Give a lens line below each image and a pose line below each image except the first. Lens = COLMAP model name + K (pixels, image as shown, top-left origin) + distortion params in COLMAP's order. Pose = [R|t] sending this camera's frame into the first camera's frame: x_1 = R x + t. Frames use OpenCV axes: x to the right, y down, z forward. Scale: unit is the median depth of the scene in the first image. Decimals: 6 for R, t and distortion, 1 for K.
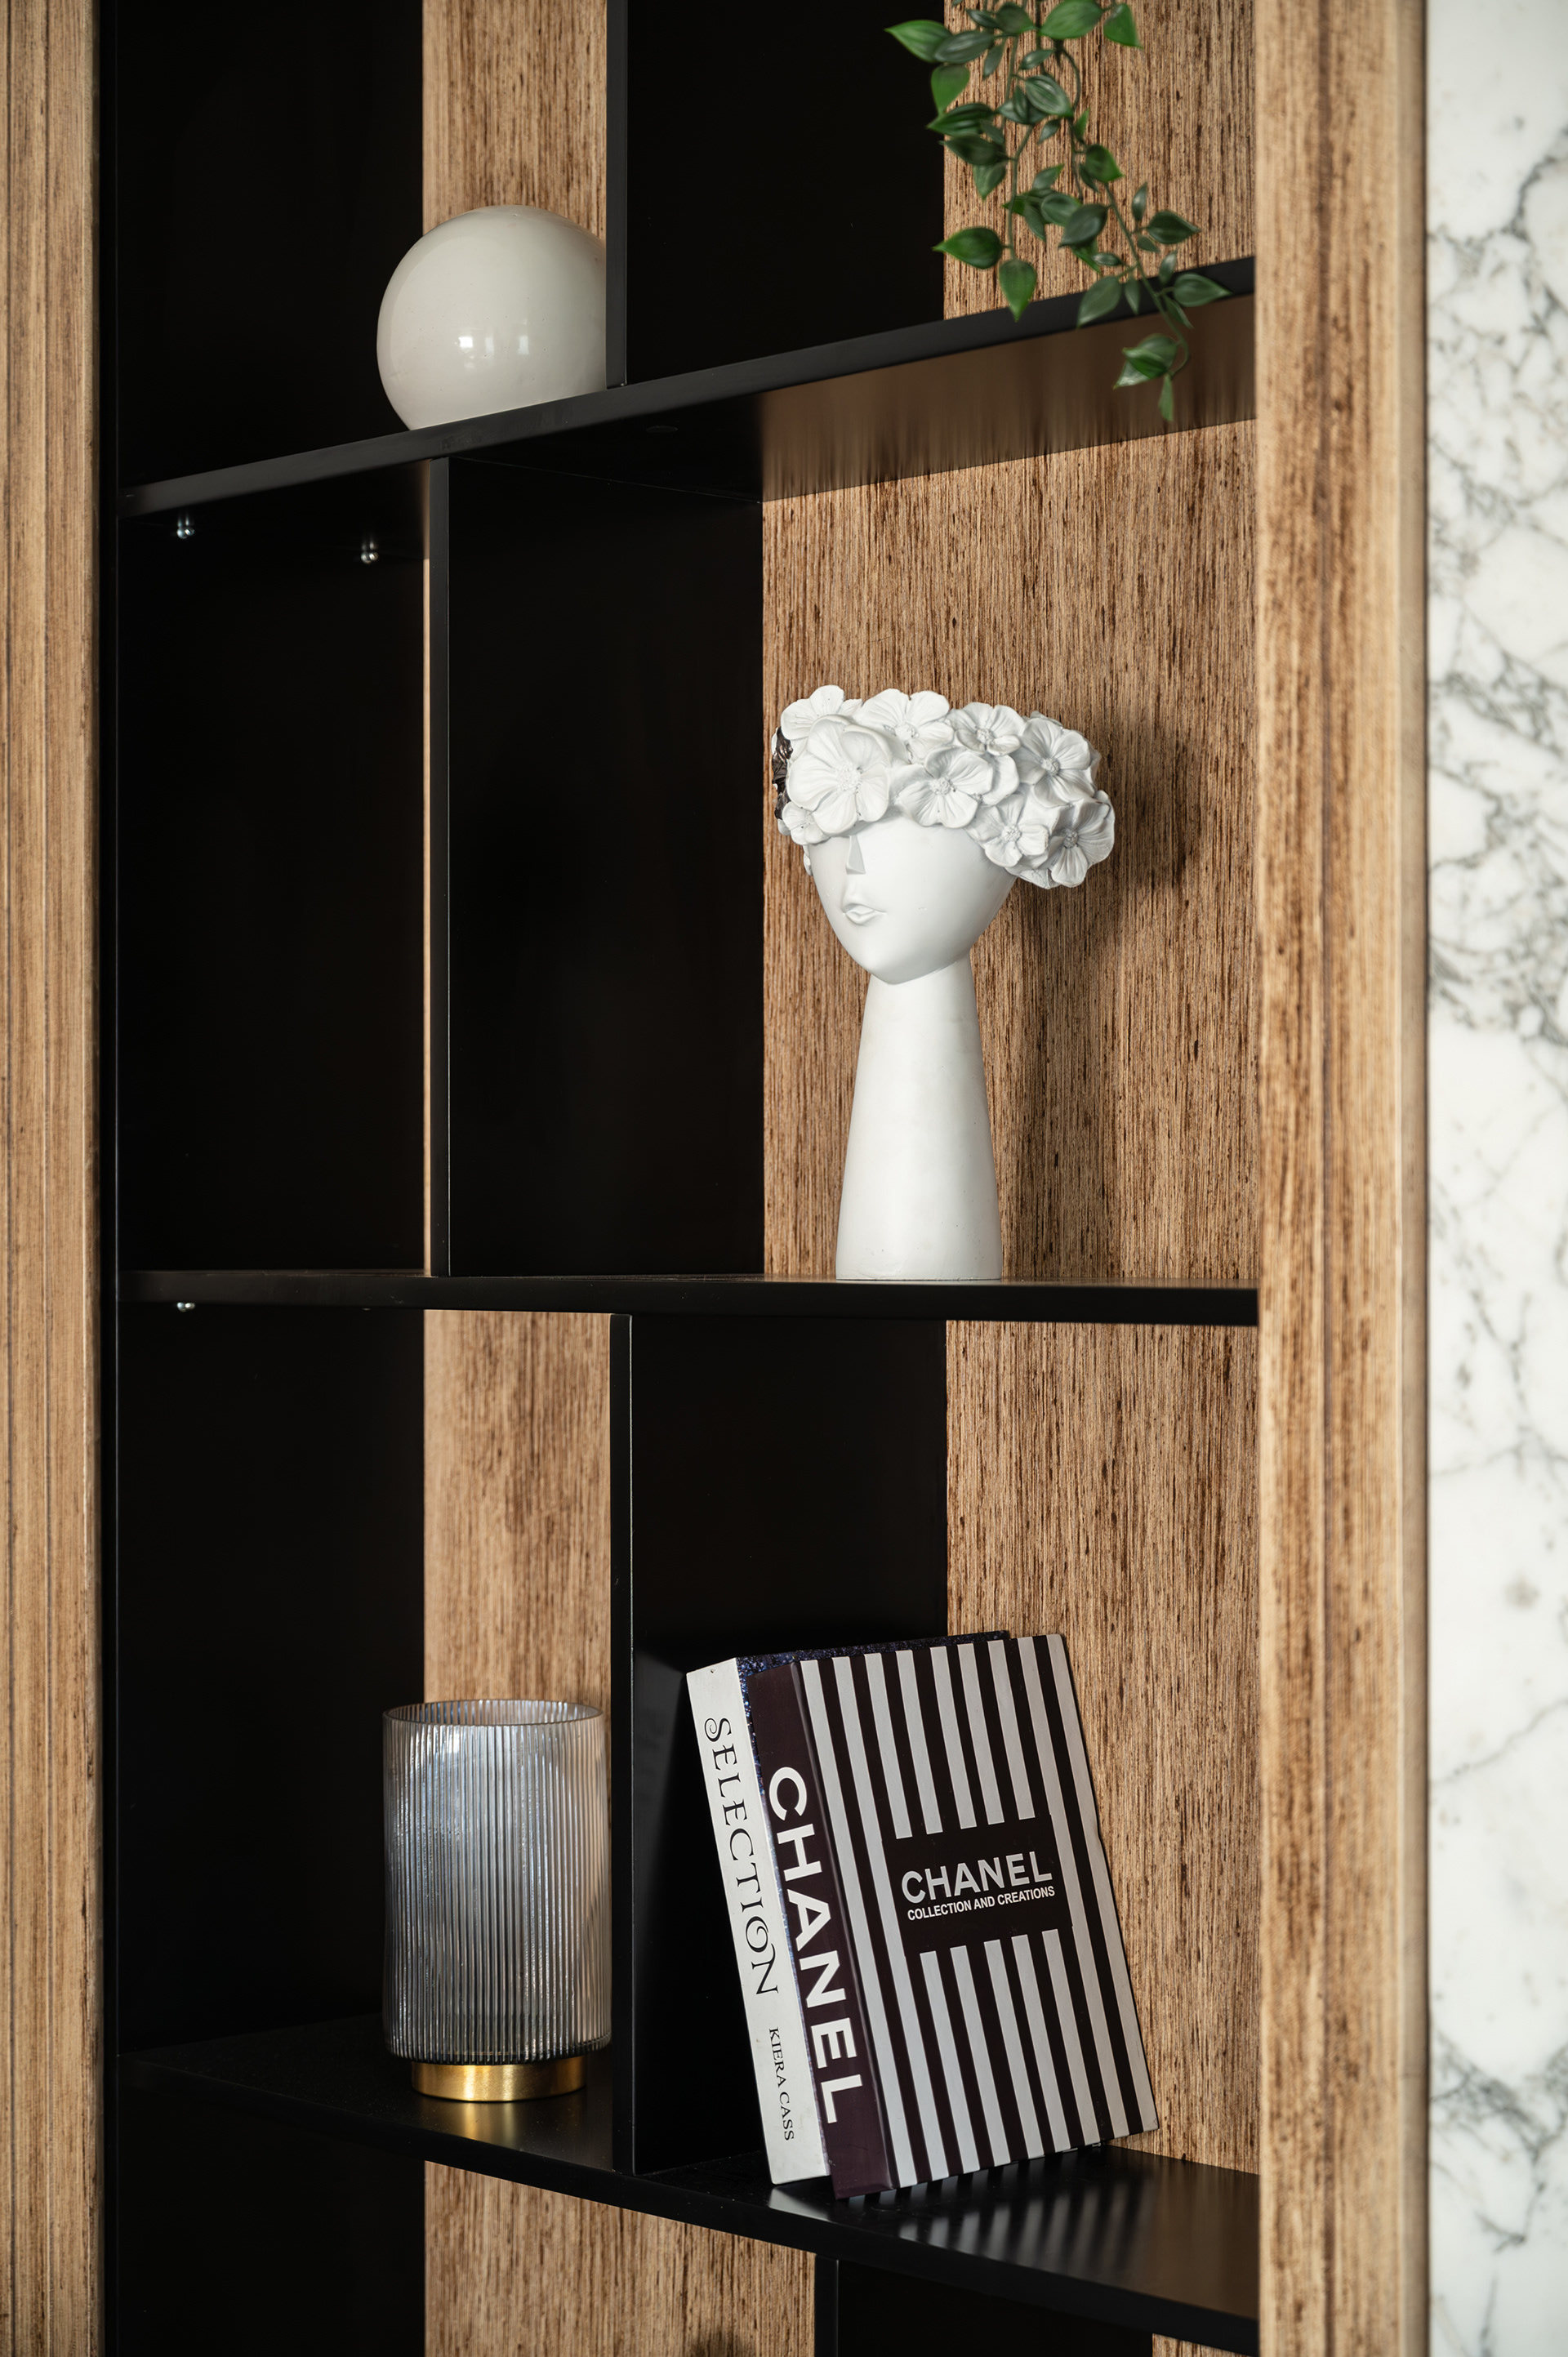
lens RADIAL K [[4584.2, 0, 784.0], [0, 4584.2, 1178.5], [0, 0, 1]] dist [0.001345, 0.114627]
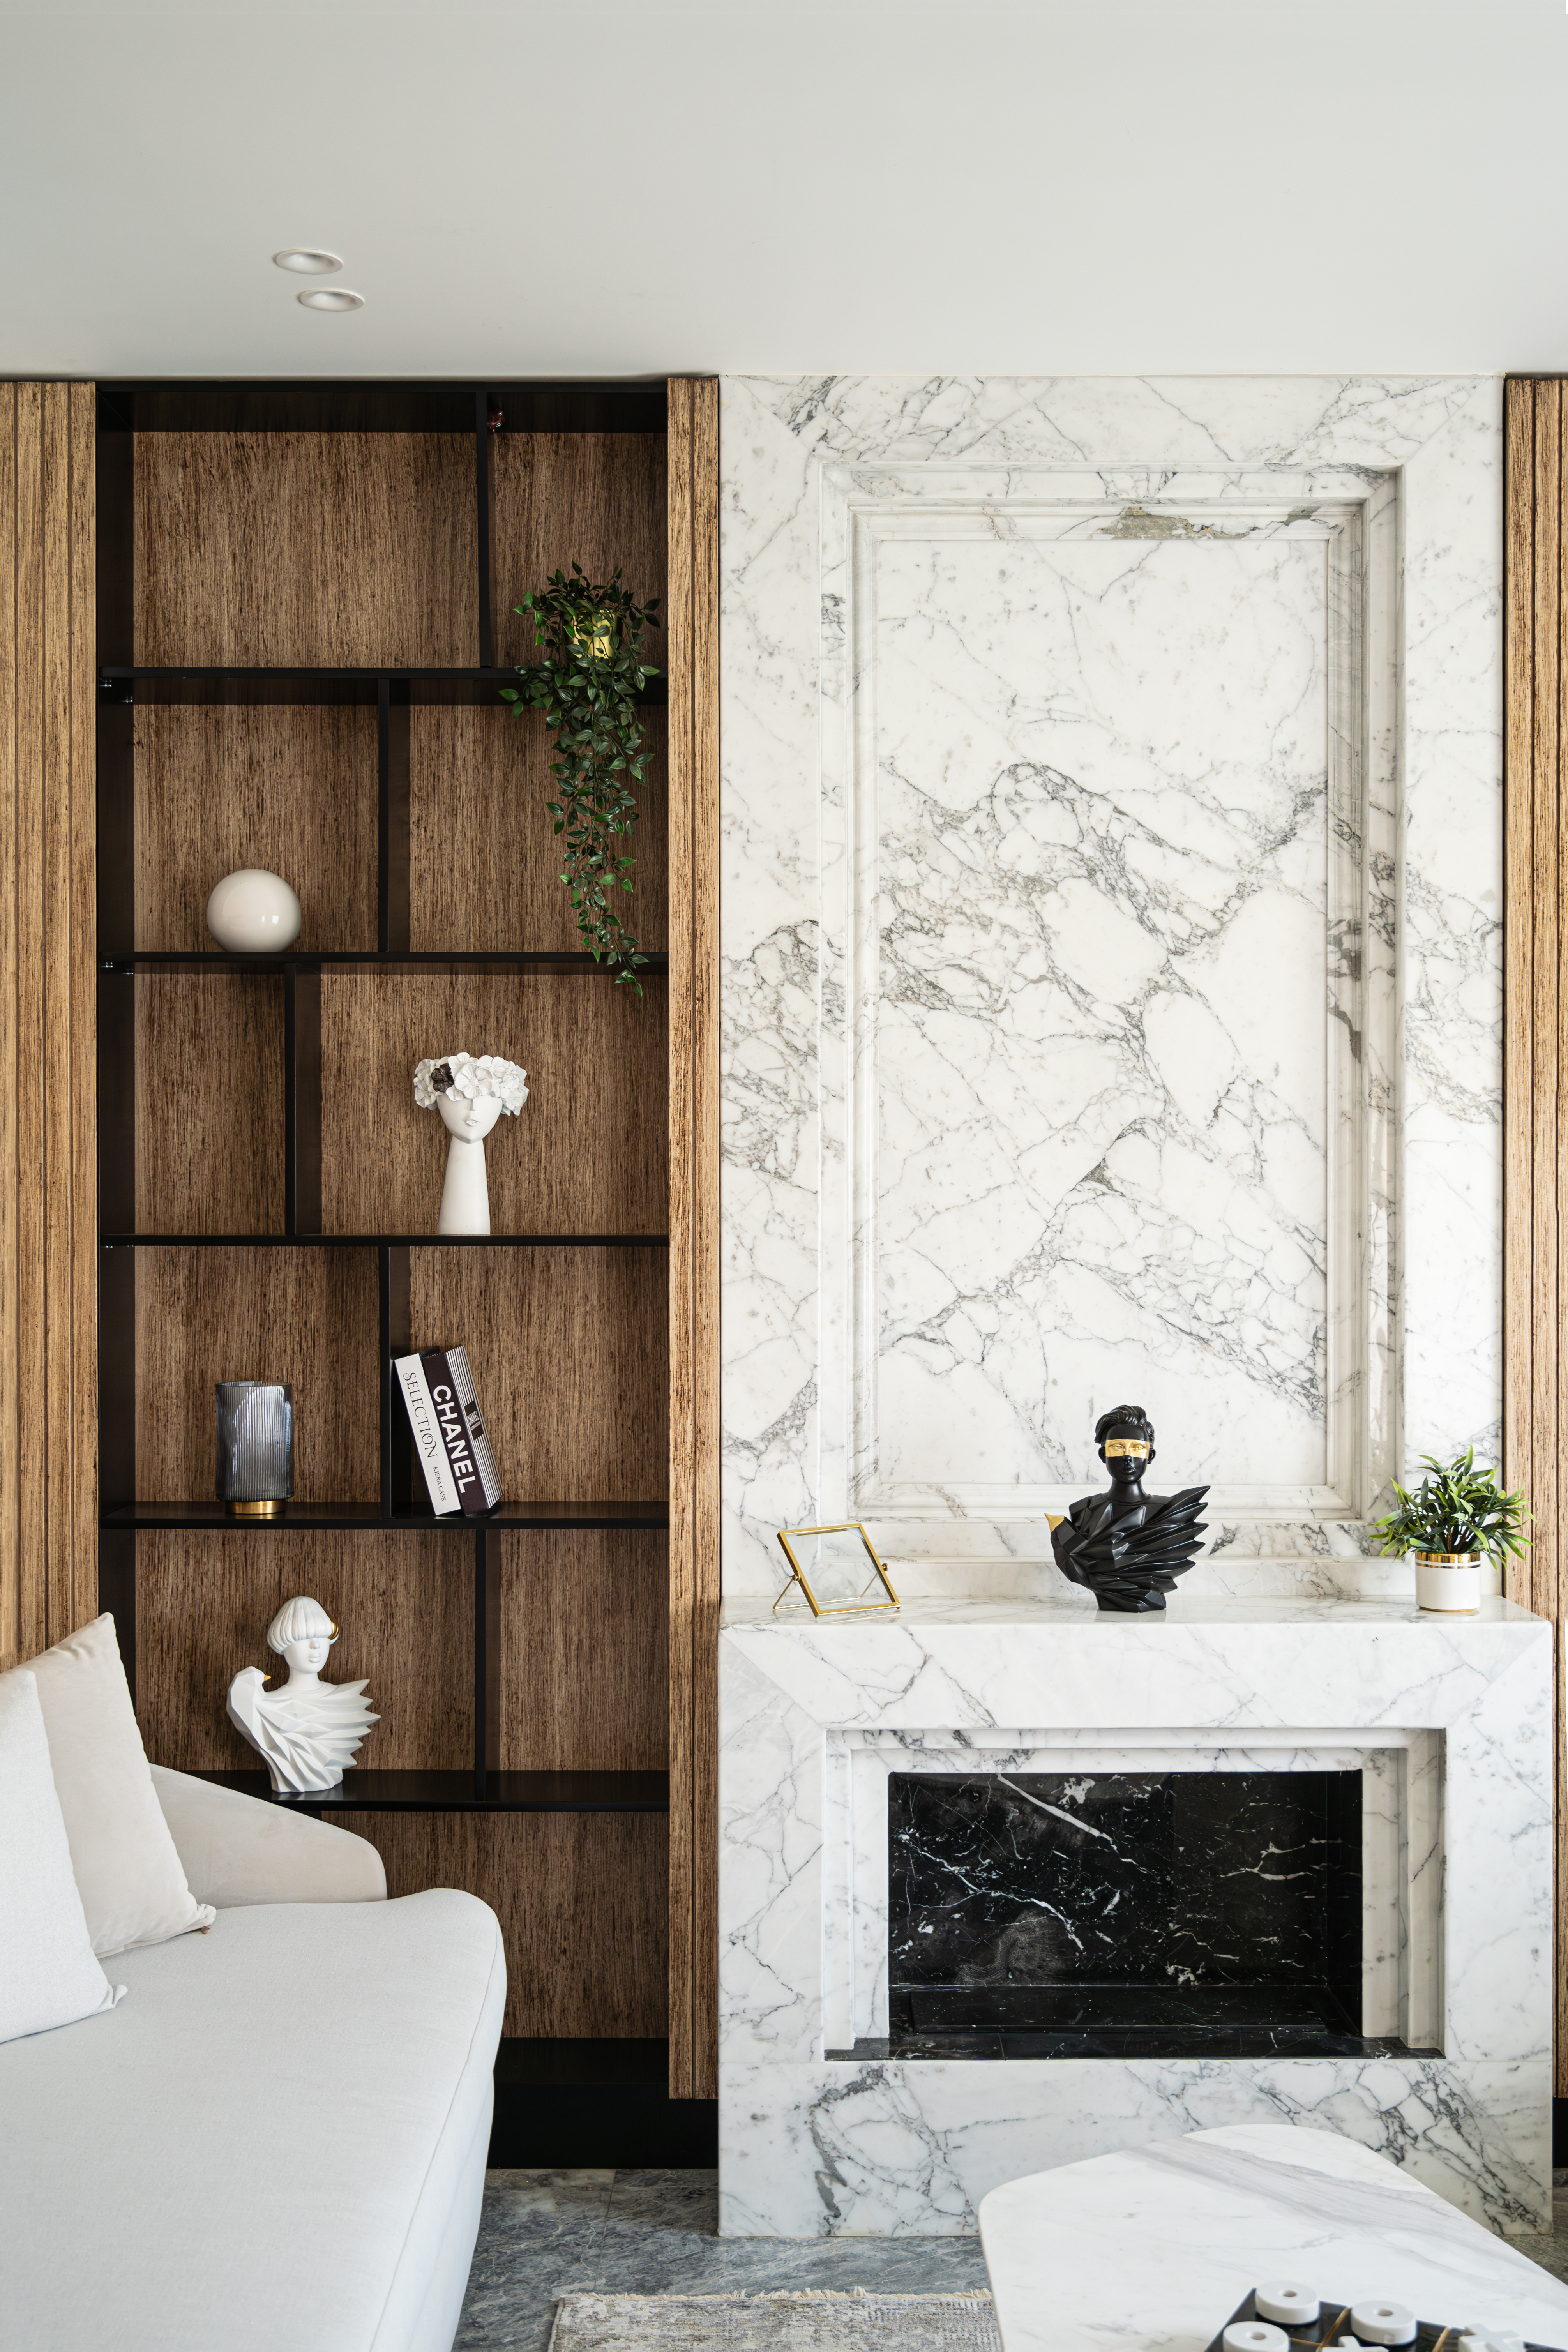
lens RADIAL K [[2652.4, 0, 784.0], [0, 2652.4, 1176.0], [0, 0, 1]] dist [0.000067, 0.004345]
pose [[0.702831, 0.005041, 0.711339, -1.145113], [-0.006941, 0.999976, -0.000229, -0.020363], [-0.711323, -0.004776, 0.702849, -0.478676]]
